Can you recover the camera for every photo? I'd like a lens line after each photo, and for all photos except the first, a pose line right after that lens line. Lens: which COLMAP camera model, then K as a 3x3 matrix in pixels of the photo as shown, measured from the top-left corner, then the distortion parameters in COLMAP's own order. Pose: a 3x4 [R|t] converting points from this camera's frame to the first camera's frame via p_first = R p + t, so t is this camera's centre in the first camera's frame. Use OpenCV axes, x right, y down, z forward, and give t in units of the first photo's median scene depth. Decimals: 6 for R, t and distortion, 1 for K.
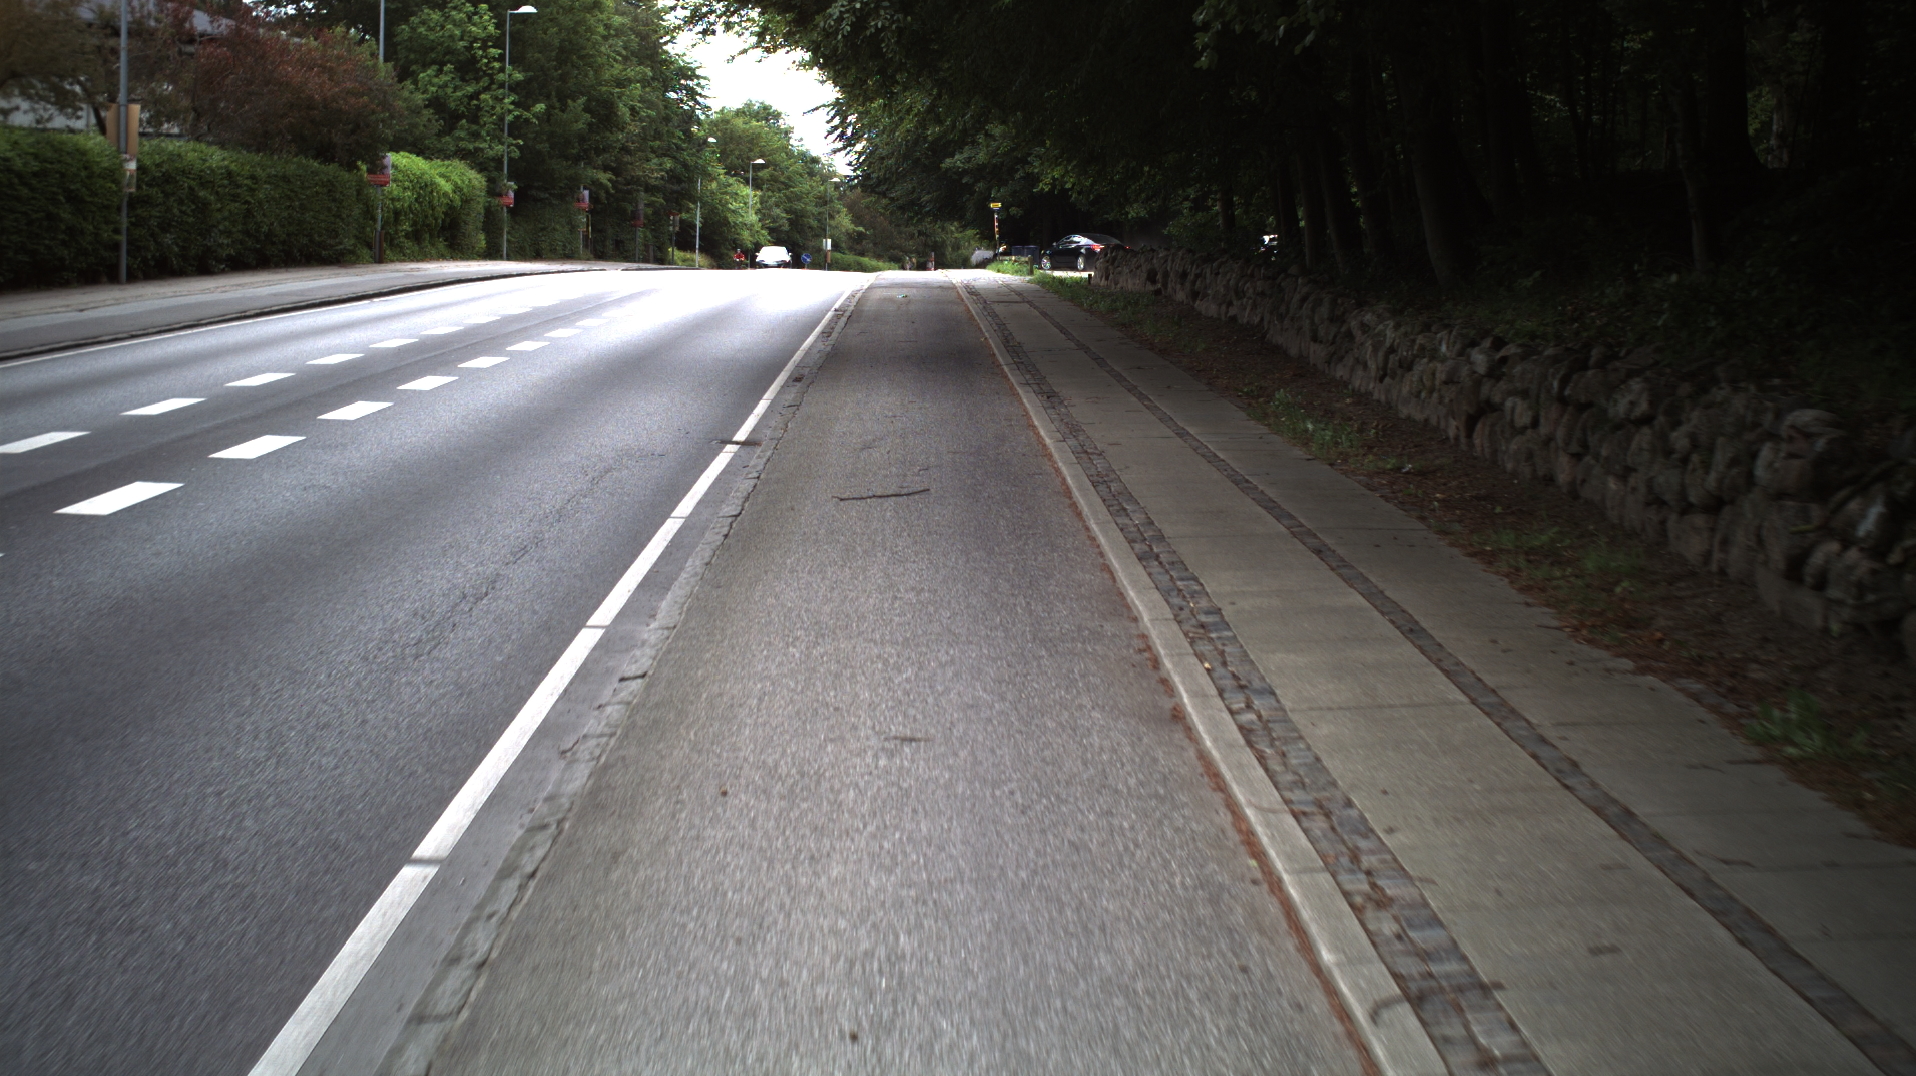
lens RADIAL K [[2135.3, 0, 958.0], [0, 2135.3, 538.0], [0, 0, 1]] dist [-0.108892, 0.029135]
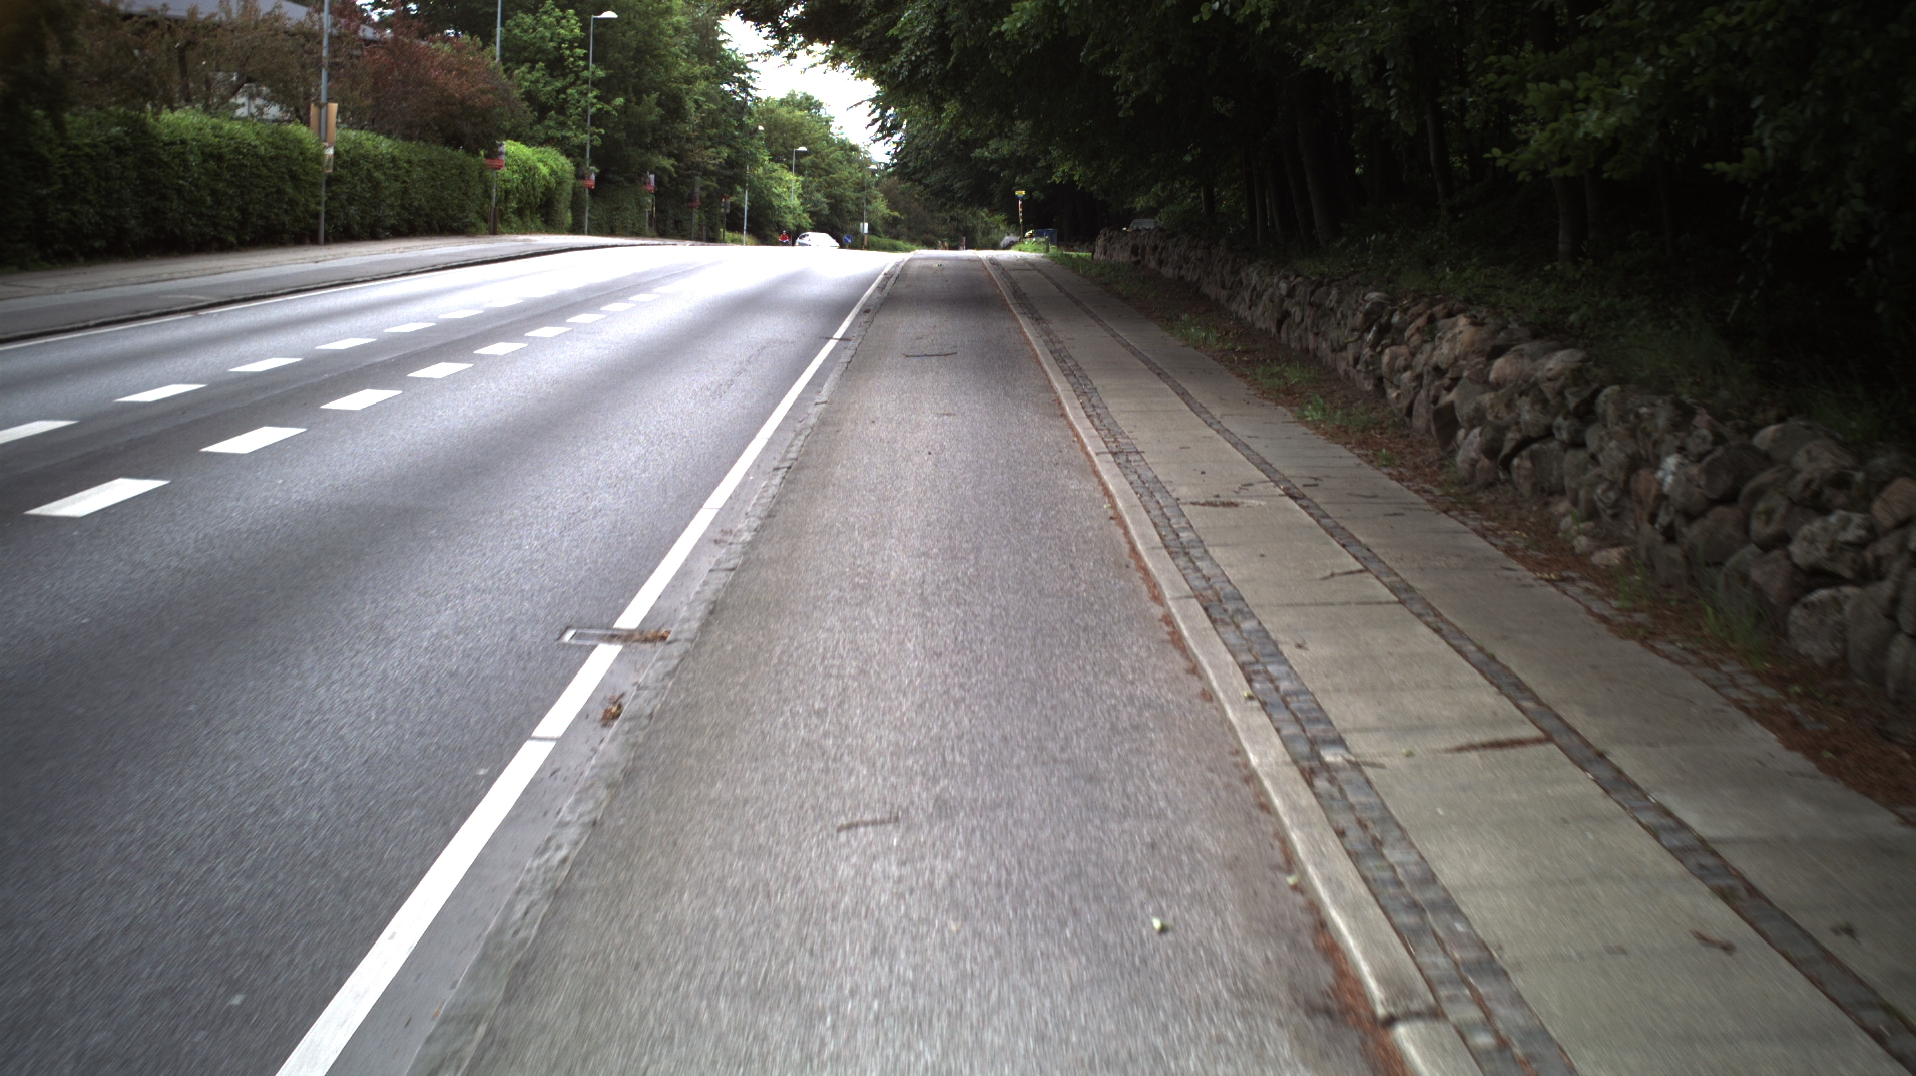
lens RADIAL K [[2133.1, 0, 958.0], [0, 2133.1, 538.0], [0, 0, 1]] dist [-0.115965, 0.045905]
pose [[0.999807, 0.014955, -0.012757, 0.003280], [-0.014877, 0.999870, 0.006189, 0.031494], [0.012848, -0.005998, 0.999899, -0.200426]]
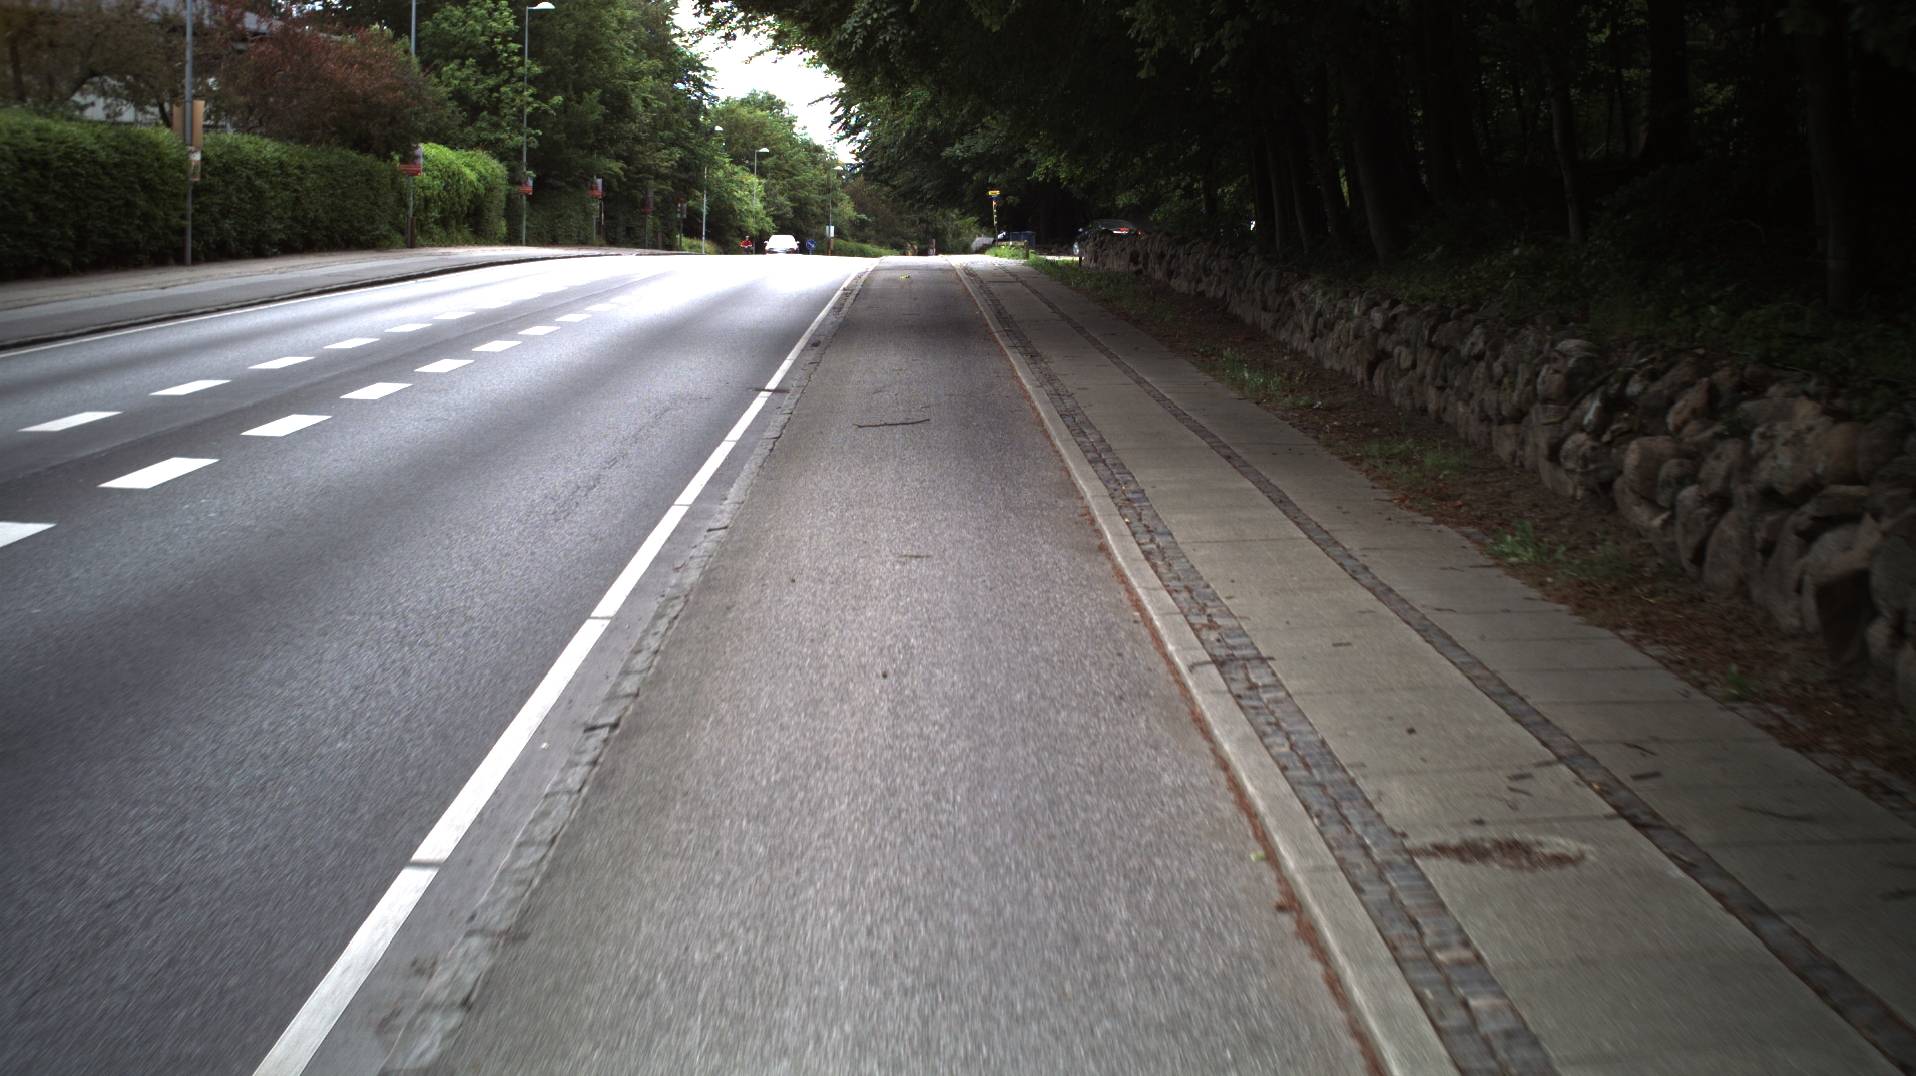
lens RADIAL K [[2133.1, 0, 958.0], [0, 2133.1, 538.0], [0, 0, 1]] dist [-0.115965, 0.045905]
pose [[0.999999, -0.000717, -0.000709, 0.001065], [0.000721, 0.999983, 0.005819, 0.010542], [0.000705, -0.005819, 0.999983, -0.066526]]
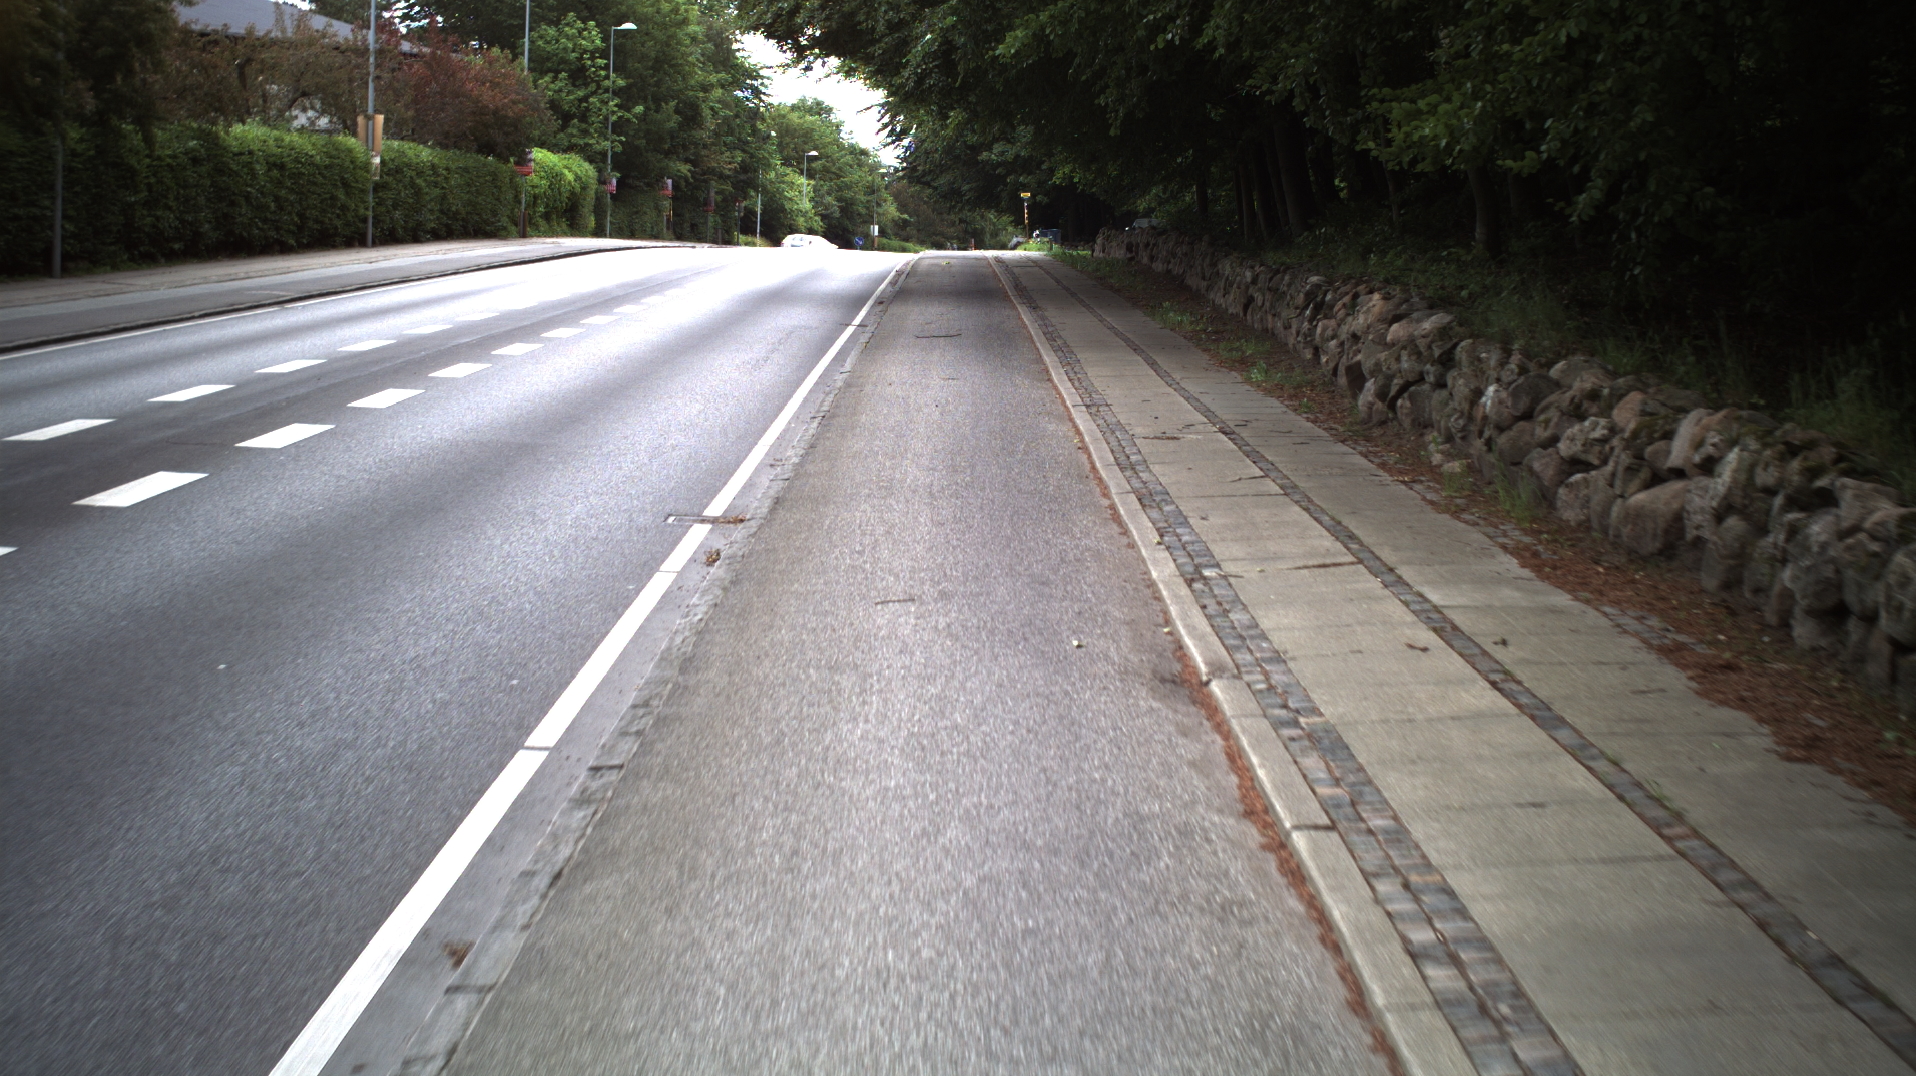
lens RADIAL K [[2133.1, 0, 958.0], [0, 2133.1, 538.0], [0, 0, 1]] dist [-0.115965, 0.045905]
pose [[0.999797, 0.008948, -0.018048, 0.005728], [-0.008859, 0.999948, 0.005012, 0.042140], [0.018092, -0.004851, 0.999825, -0.267134]]
